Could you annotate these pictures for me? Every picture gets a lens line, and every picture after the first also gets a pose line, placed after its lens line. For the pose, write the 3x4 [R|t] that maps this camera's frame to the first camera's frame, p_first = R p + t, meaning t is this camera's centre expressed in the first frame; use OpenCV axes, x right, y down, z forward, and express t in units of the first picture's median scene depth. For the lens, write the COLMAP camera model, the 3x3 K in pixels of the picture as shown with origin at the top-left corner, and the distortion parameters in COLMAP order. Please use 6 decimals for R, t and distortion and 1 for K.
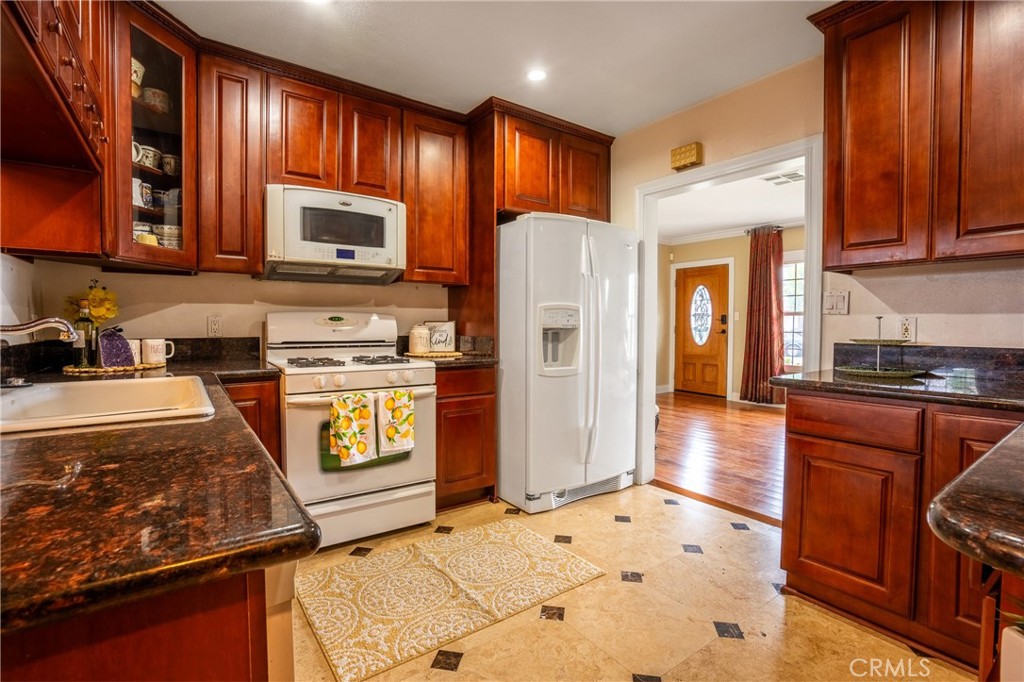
lens RADIAL K [[480.1, 0, 512.0], [0, 480.1, 341.0], [0, 0, 1]] dist [-0.027820, -0.000199]
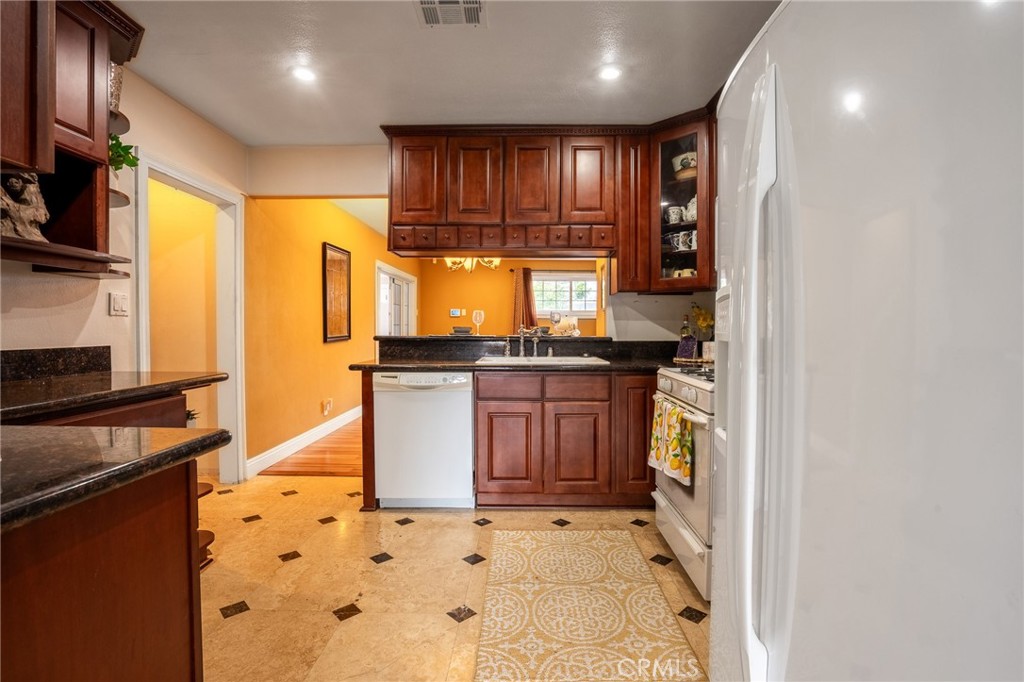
lens RADIAL K [[480.1, 0, 512.0], [0, 480.1, 341.0], [0, 0, 1]] dist [-0.027820, -0.000199]
pose [[-0.601355, 0.018237, -0.798774, 0.819248], [-0.030991, 0.998455, 0.046127, -0.062256], [0.798381, 0.052494, -0.599860, 1.656074]]
